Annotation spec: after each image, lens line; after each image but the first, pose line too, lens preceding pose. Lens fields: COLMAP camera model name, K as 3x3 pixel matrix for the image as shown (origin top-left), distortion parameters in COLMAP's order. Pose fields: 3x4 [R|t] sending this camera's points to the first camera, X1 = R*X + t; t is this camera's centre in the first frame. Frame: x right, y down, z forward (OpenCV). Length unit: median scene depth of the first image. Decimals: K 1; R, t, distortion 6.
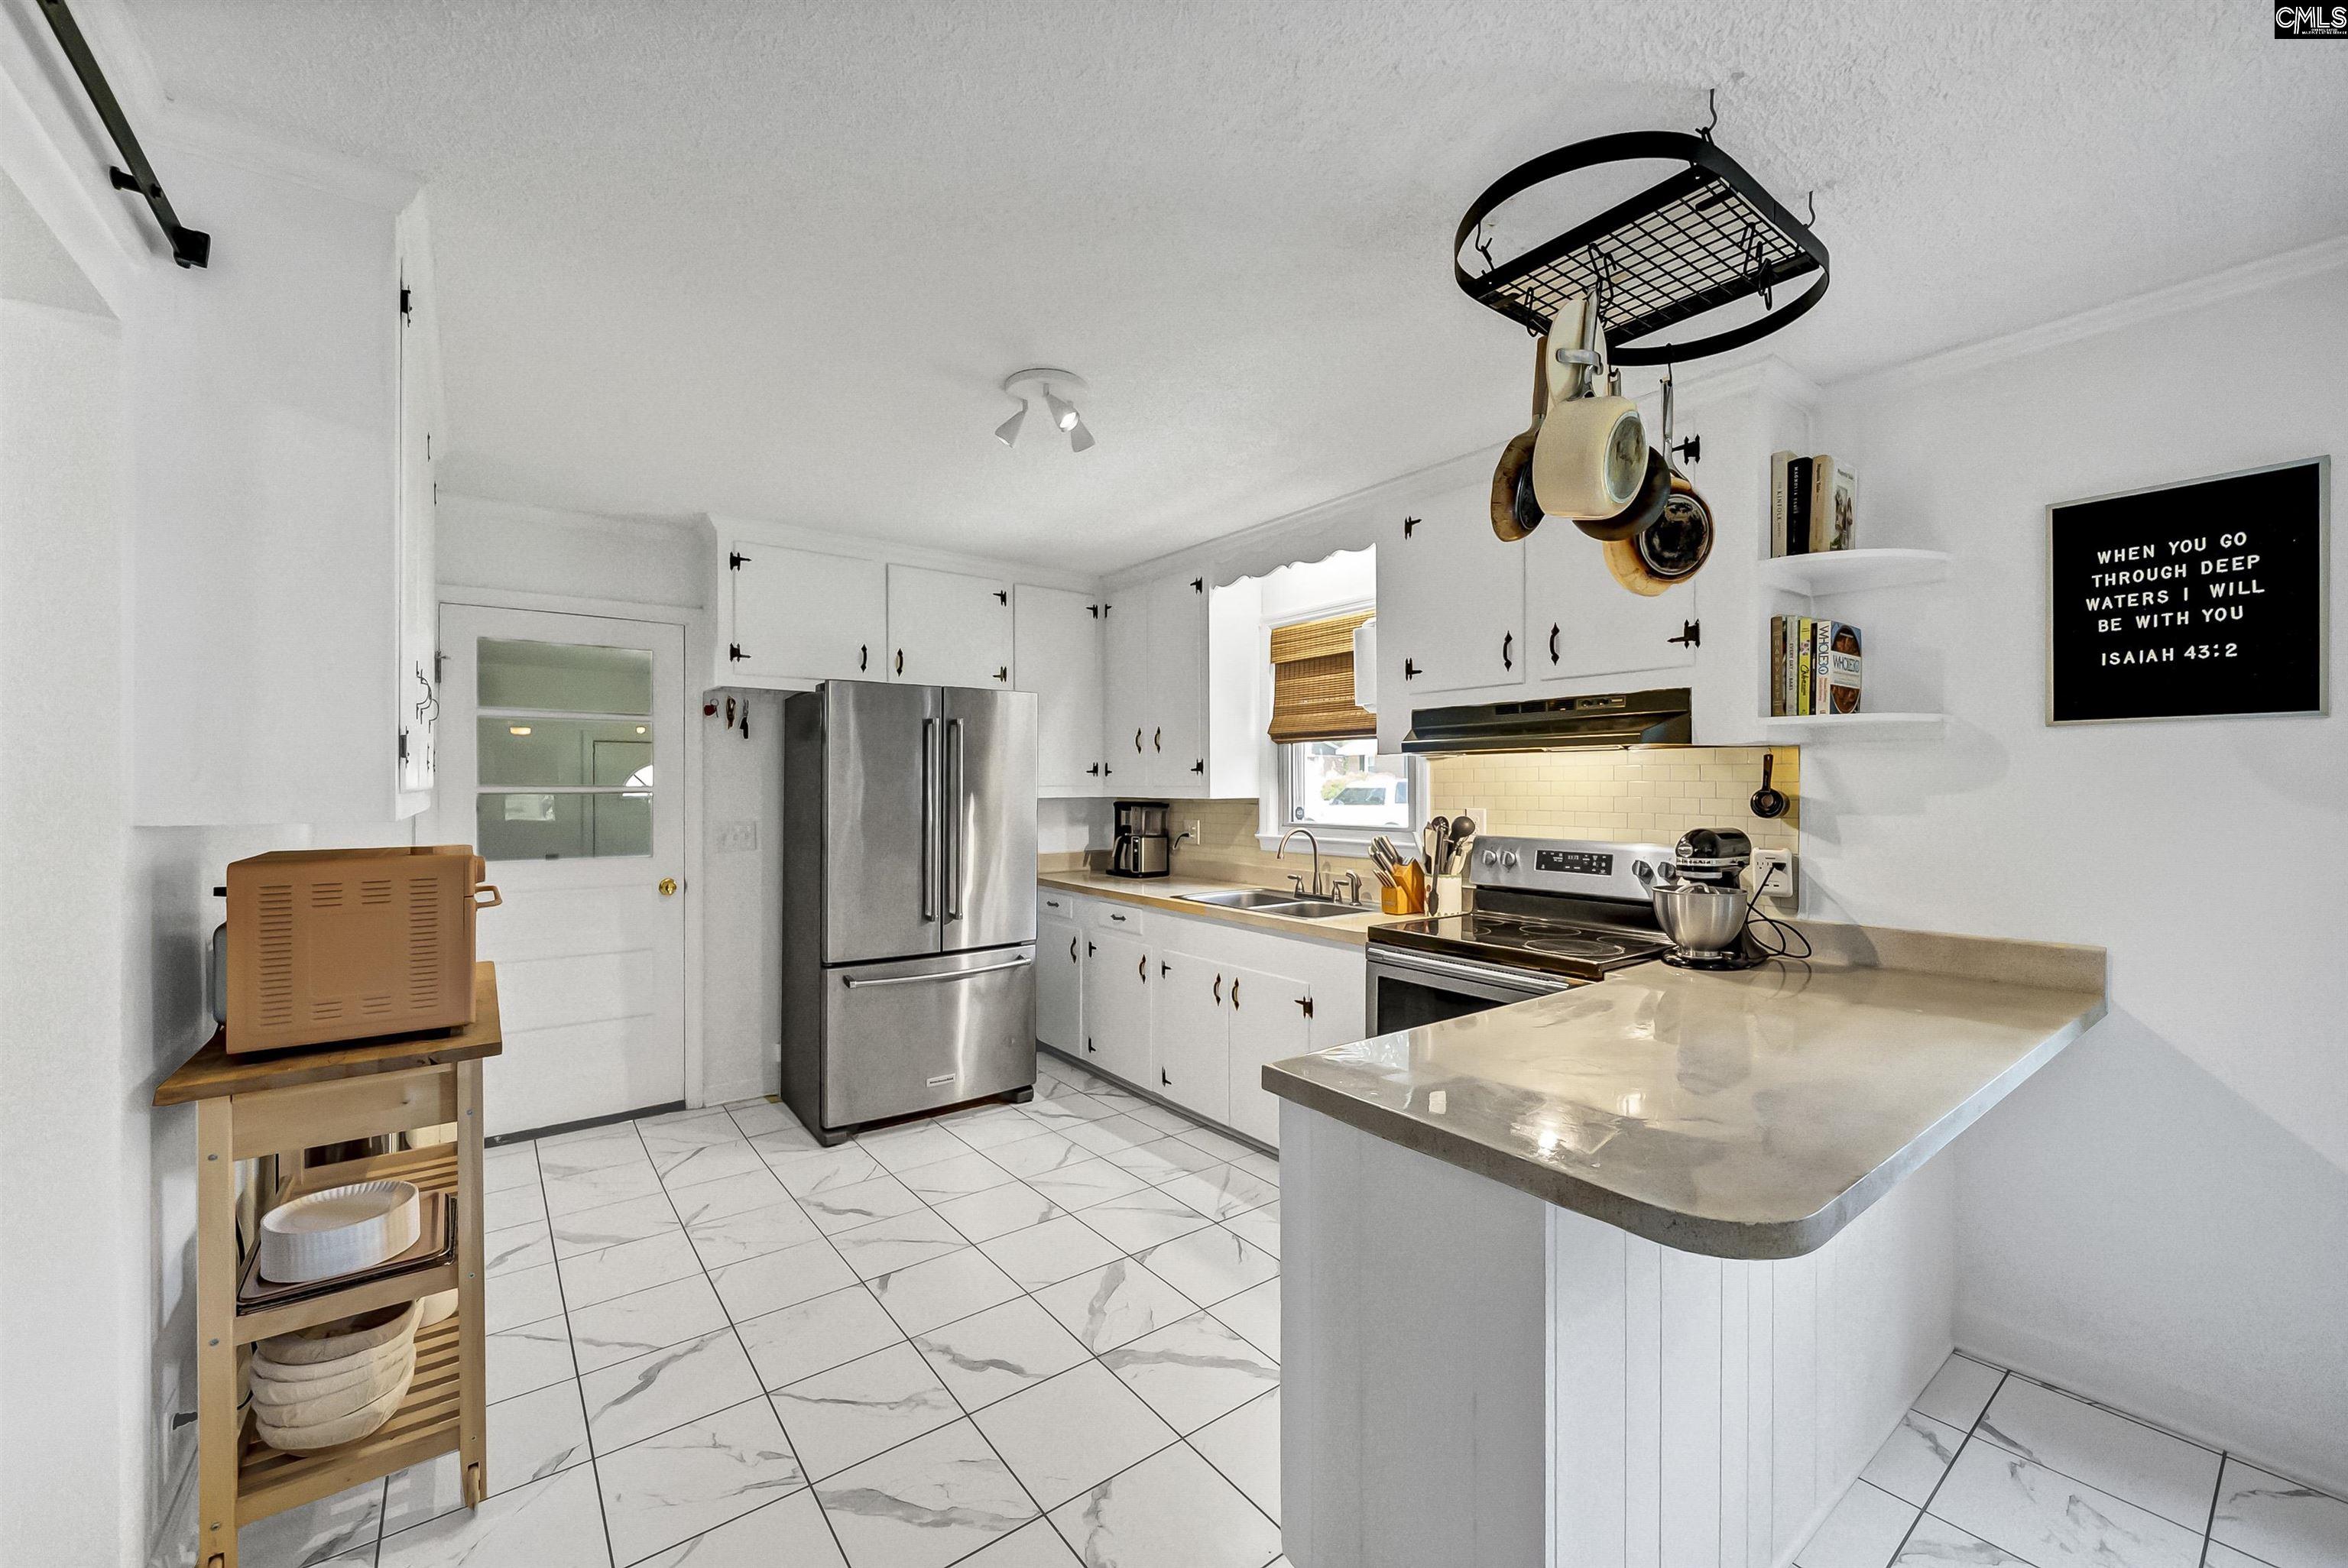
lens RADIAL K [[865.4, 0, 1158.5], [0, 865.4, 781.1], [0, 0, 1]] dist [-0.000170, -0.000277]
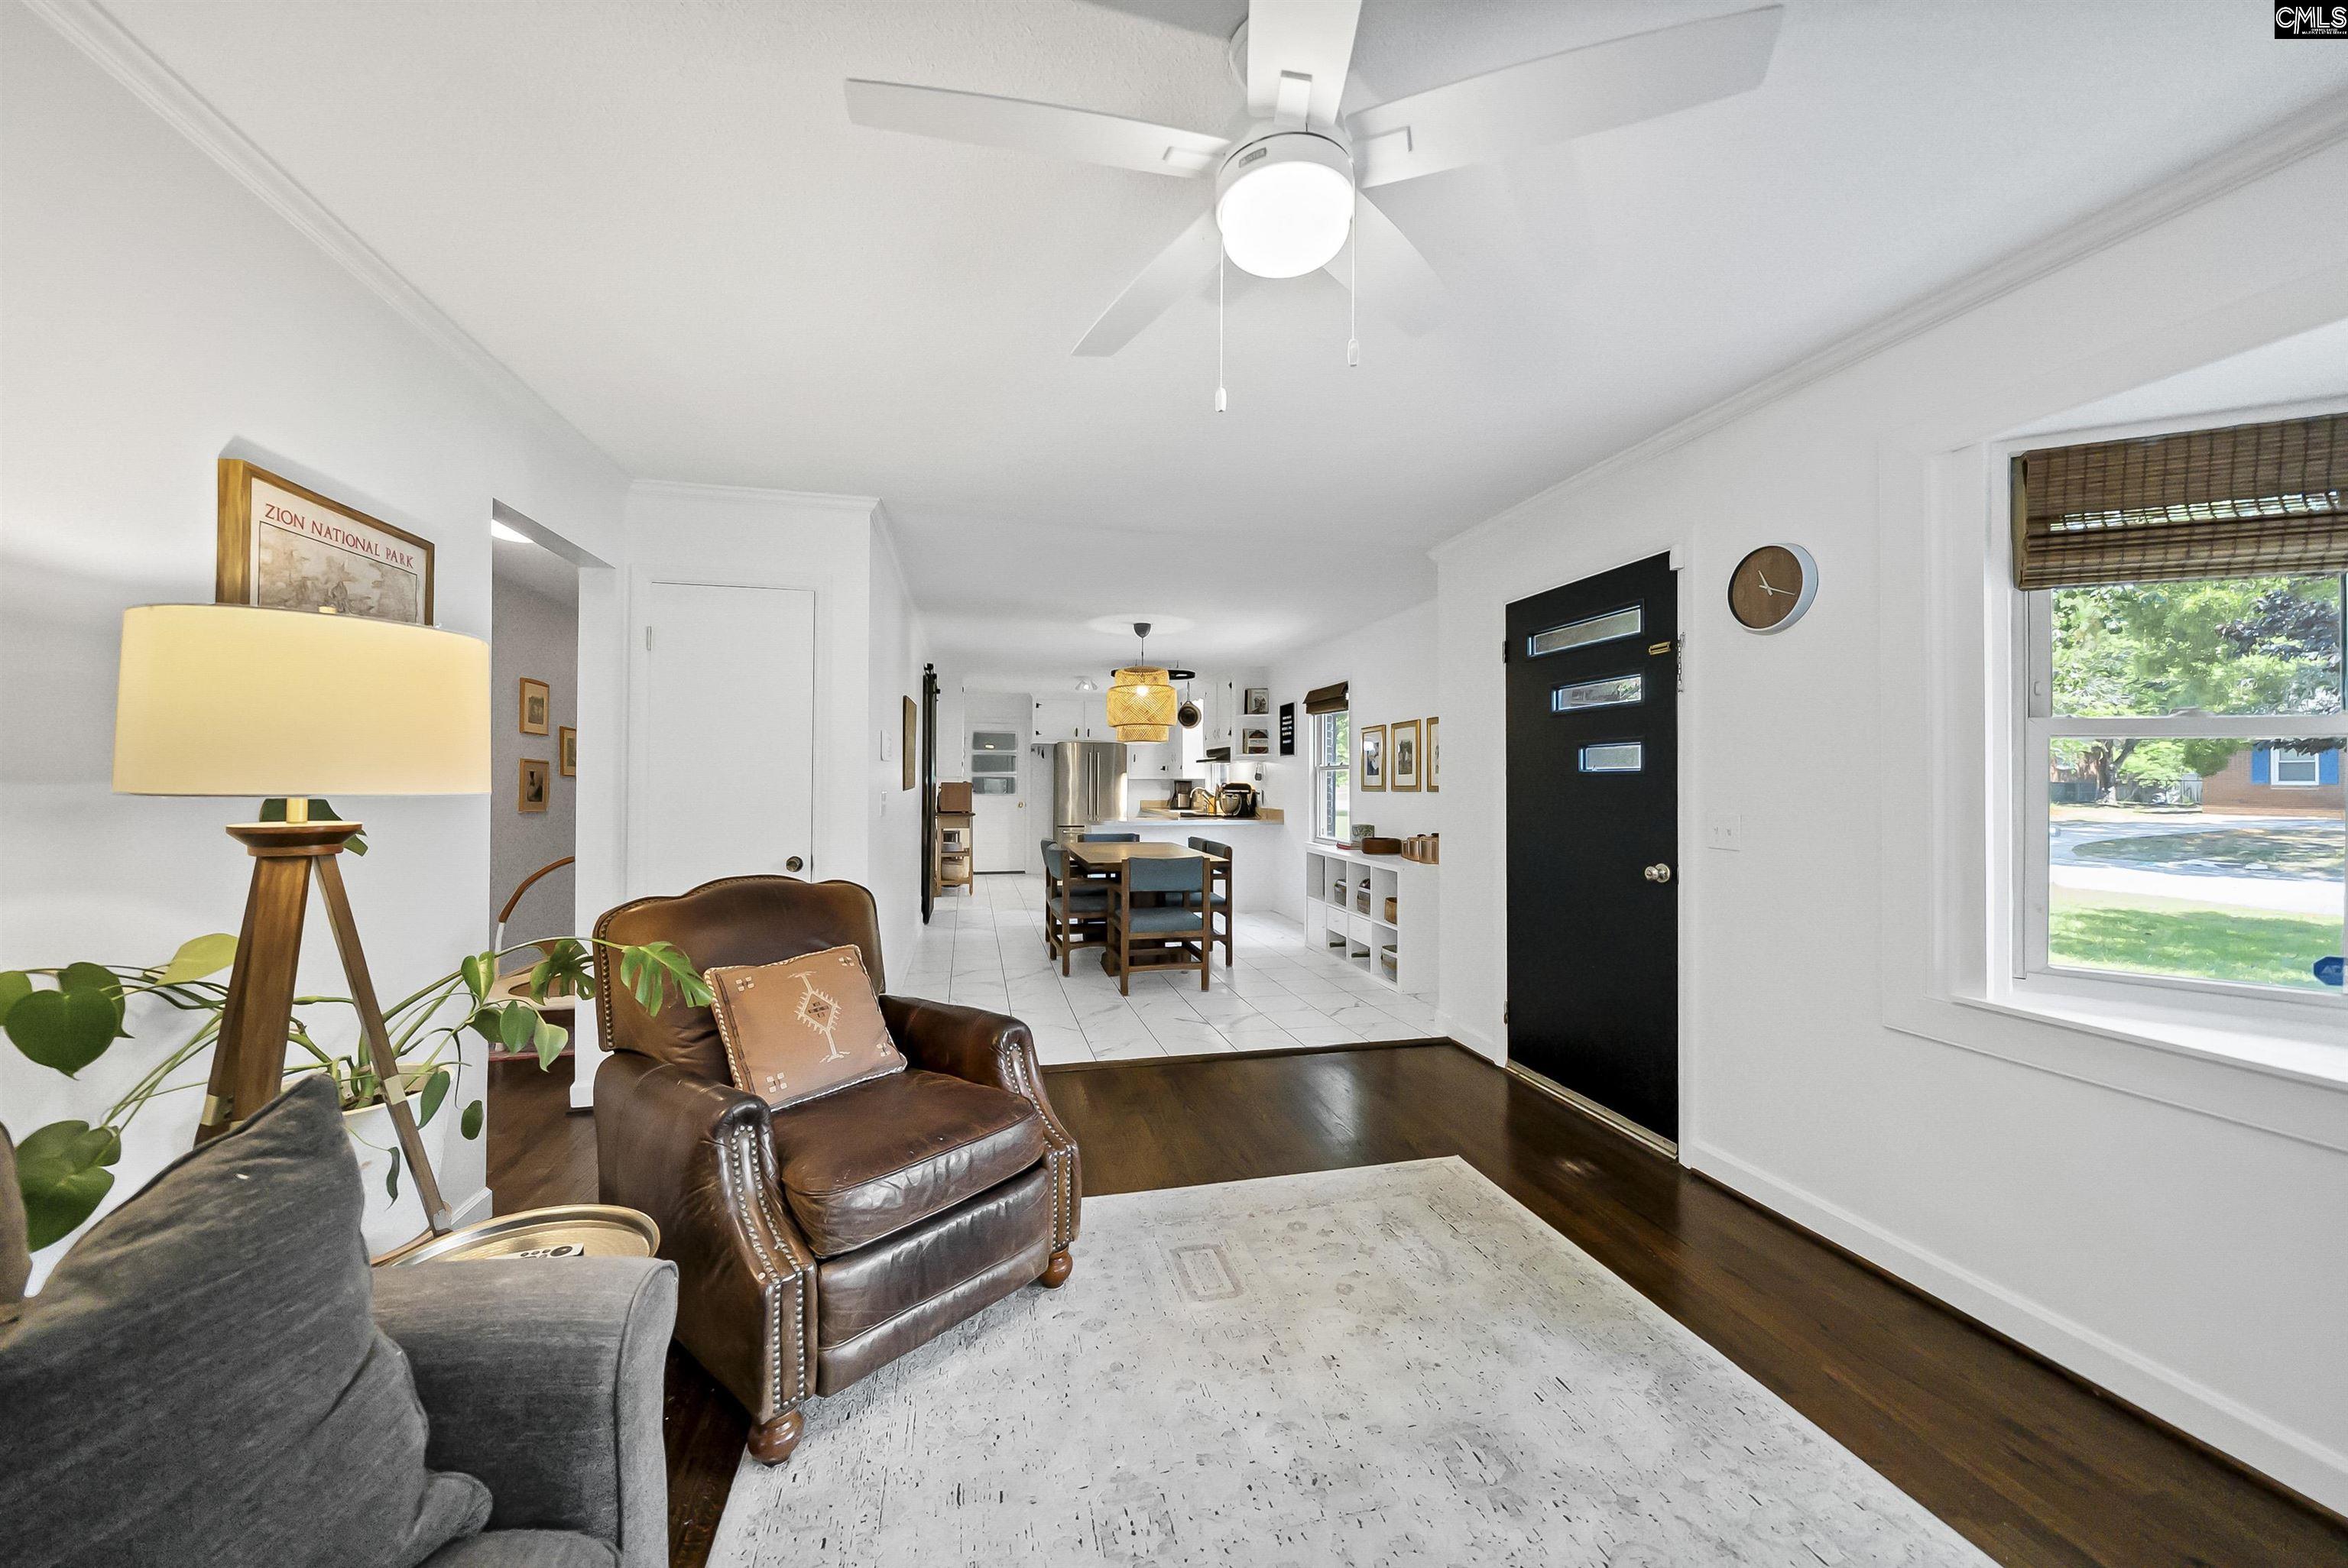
lens RADIAL K [[840.7, 0, 1181.1], [0, 840.7, 780.4], [0, 0, 1]] dist [-0.002011, -0.000195]
pose [[0.906725, 0.004369, -0.421701, 1.223579], [-0.002428, 0.999984, 0.005140, 0.008912], [0.421716, -0.003637, 0.906720, -1.496996]]
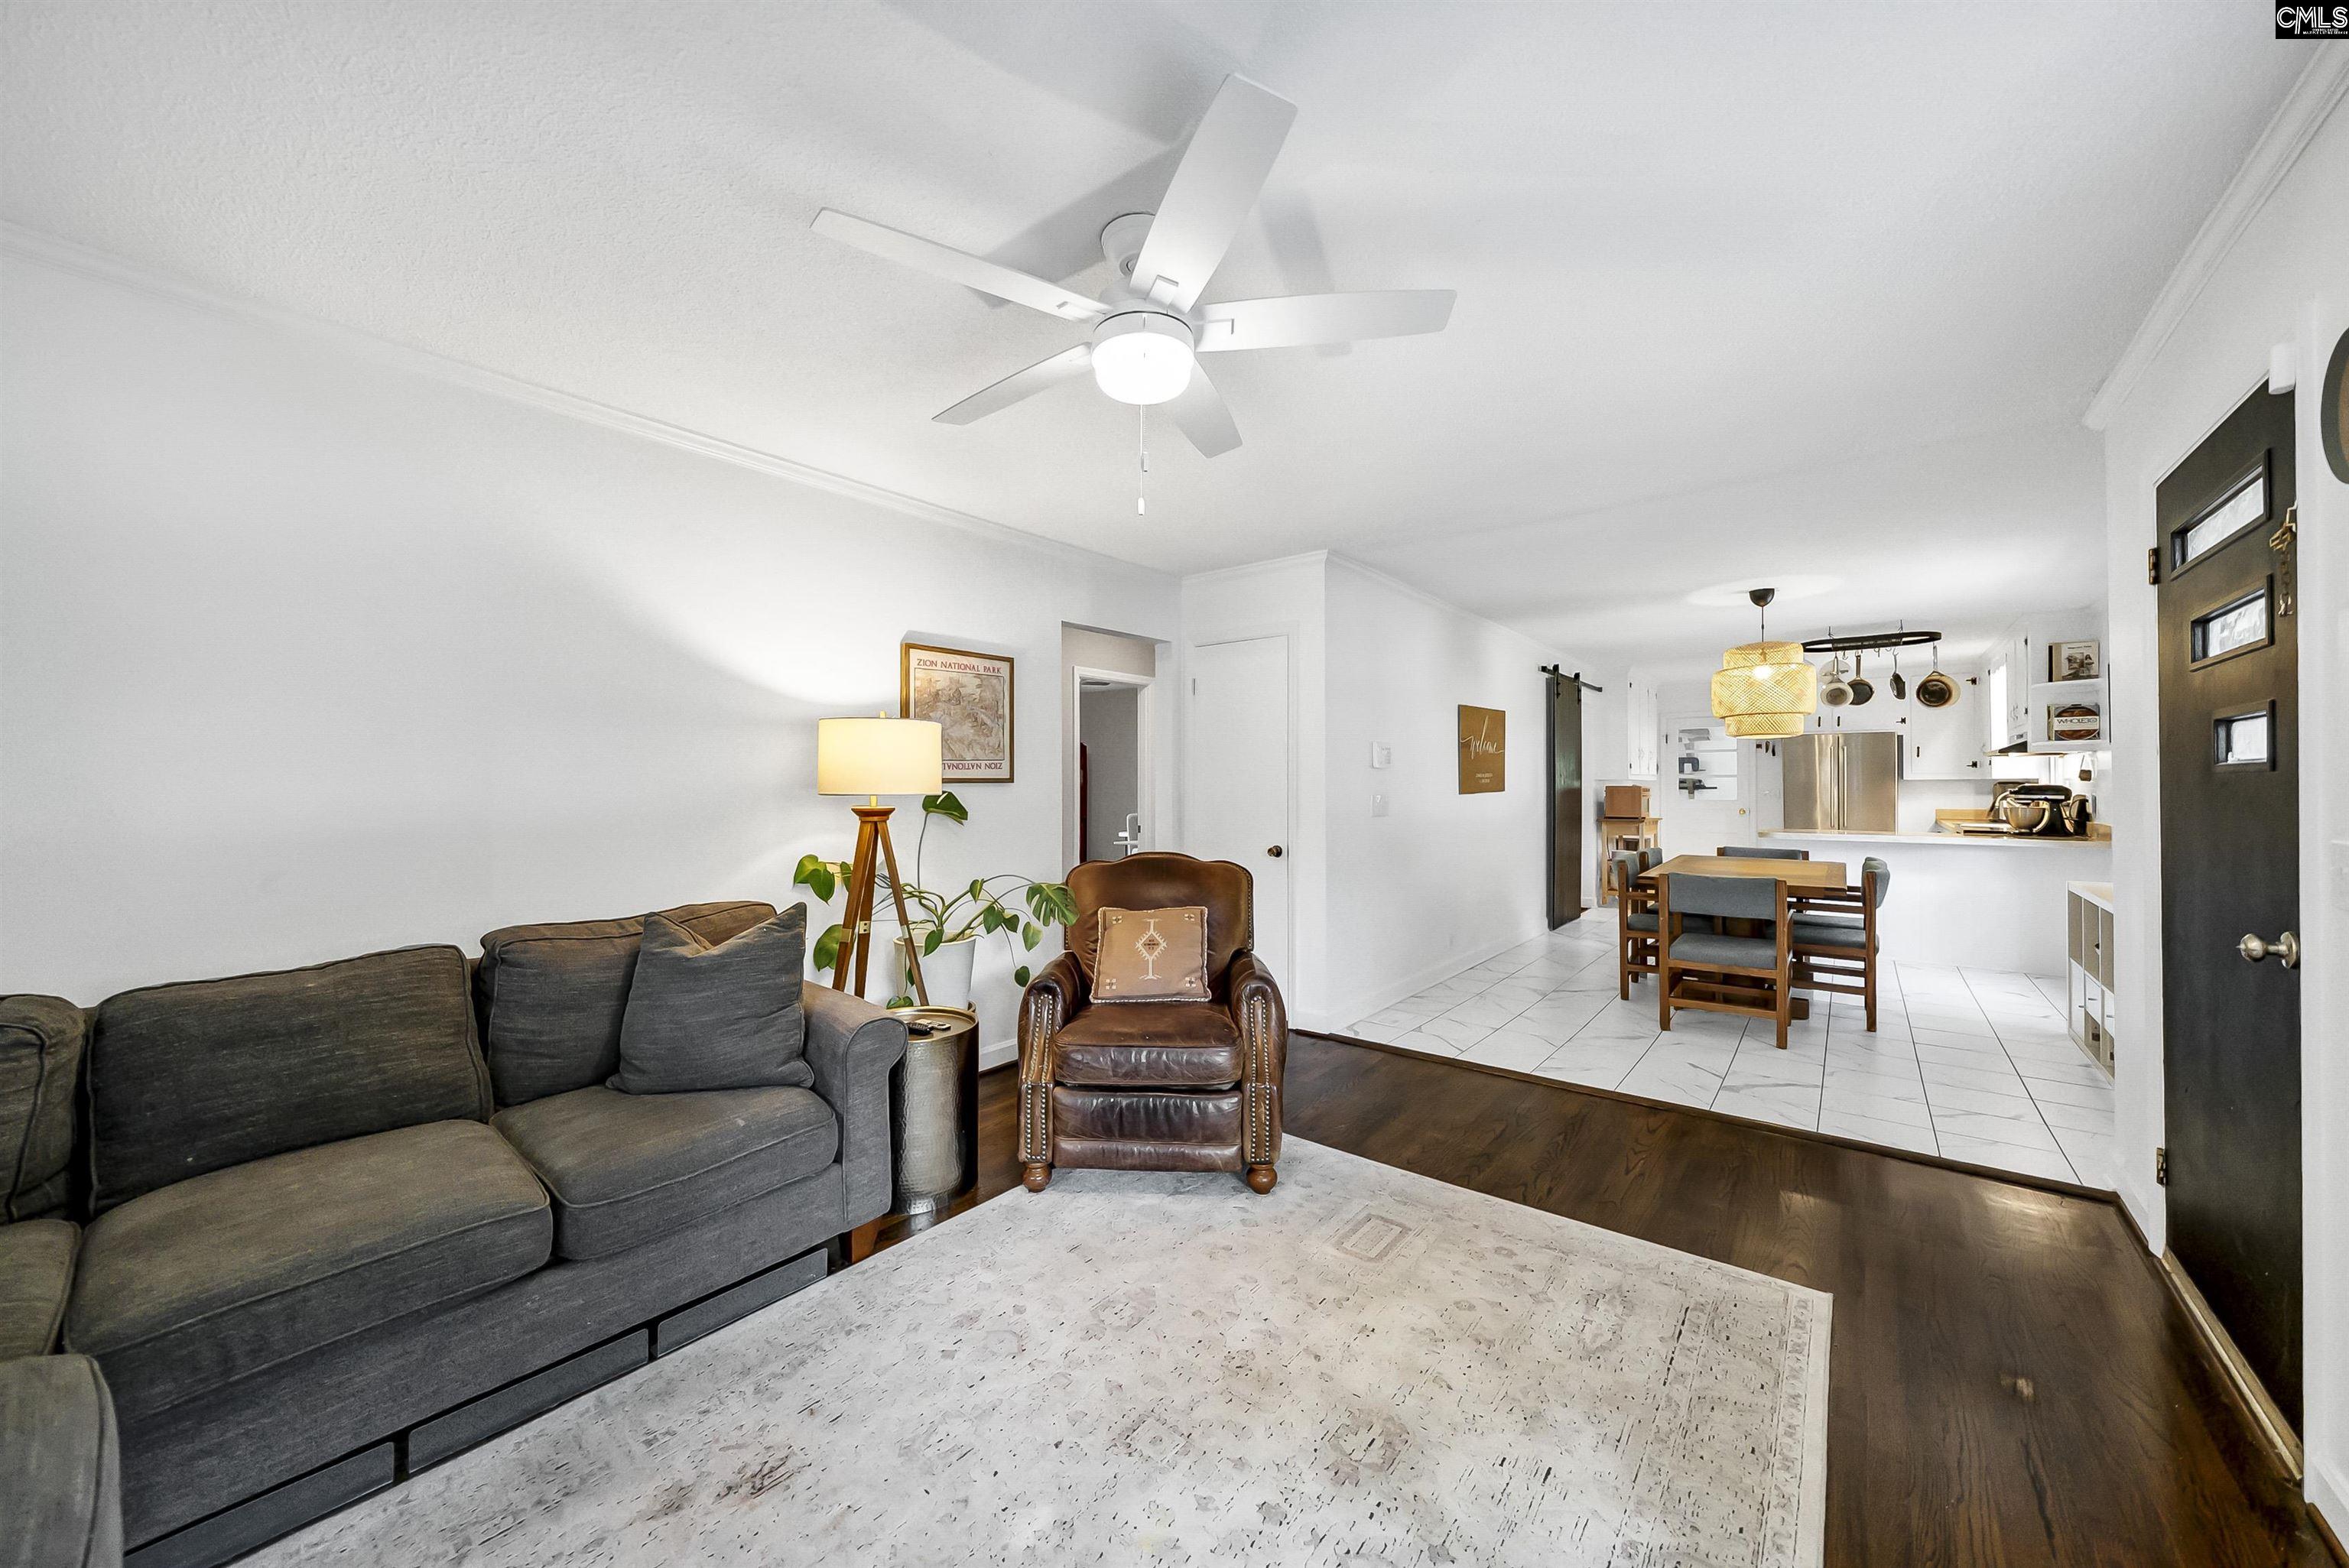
lens RADIAL K [[857.2, 0, 1174.5], [0, 857.2, 784.0], [0, 0, 1]] dist [-0.001679, -0.000126]
pose [[0.224834, 0.000921, -0.974397, 1.568290], [0.008369, 0.999961, 0.002876, 0.008043], [0.974361, -0.008802, 0.224818, -1.264088]]
